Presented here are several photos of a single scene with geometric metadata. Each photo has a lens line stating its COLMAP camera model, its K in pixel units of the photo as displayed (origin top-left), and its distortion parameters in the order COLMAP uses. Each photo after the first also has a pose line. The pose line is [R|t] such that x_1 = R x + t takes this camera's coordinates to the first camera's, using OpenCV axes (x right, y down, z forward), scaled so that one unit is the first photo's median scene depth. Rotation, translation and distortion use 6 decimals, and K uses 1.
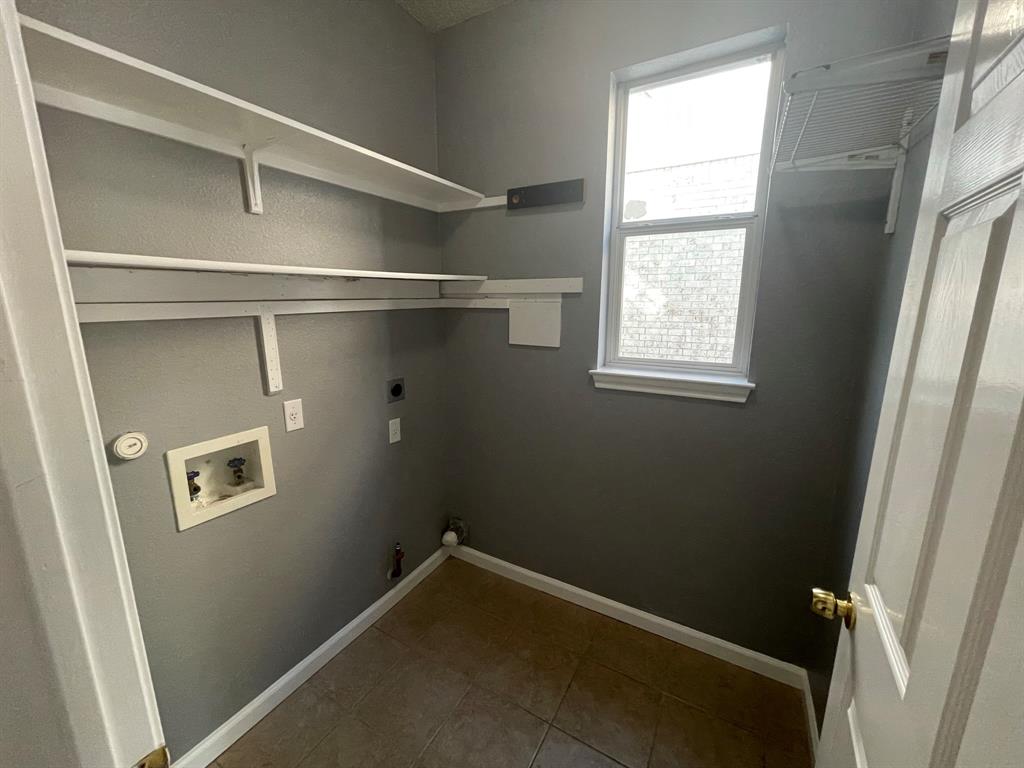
lens RADIAL K [[414.2, 0, 511.2], [0, 414.2, 384.7], [0, 0, 1]] dist [-0.001606, 0.000378]
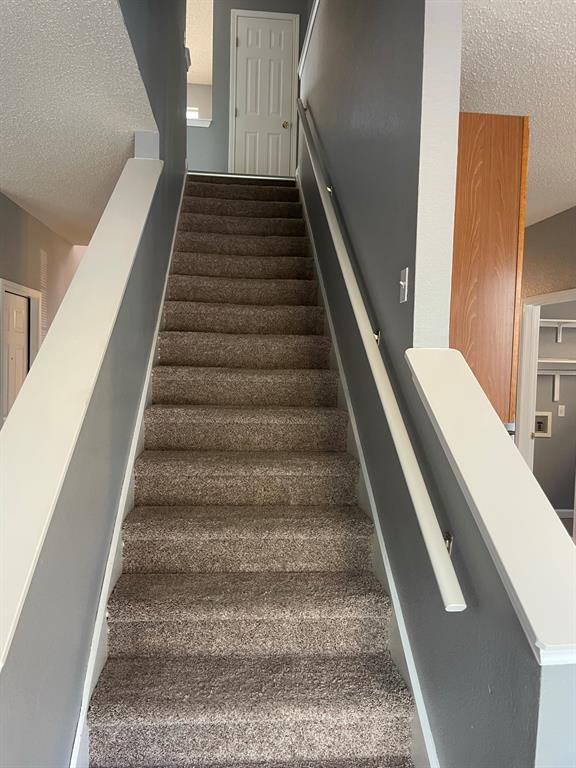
lens RADIAL K [[593.1, 0, 287.4], [0, 593.1, 383.6], [0, 0, 1]] dist [0.078983, 0.002863]
pose [[0.590022, 0.041381, -0.806326, 1.700457], [-0.182551, 0.979661, -0.083304, 0.586982], [0.786479, 0.196347, 0.585576, -2.945859]]
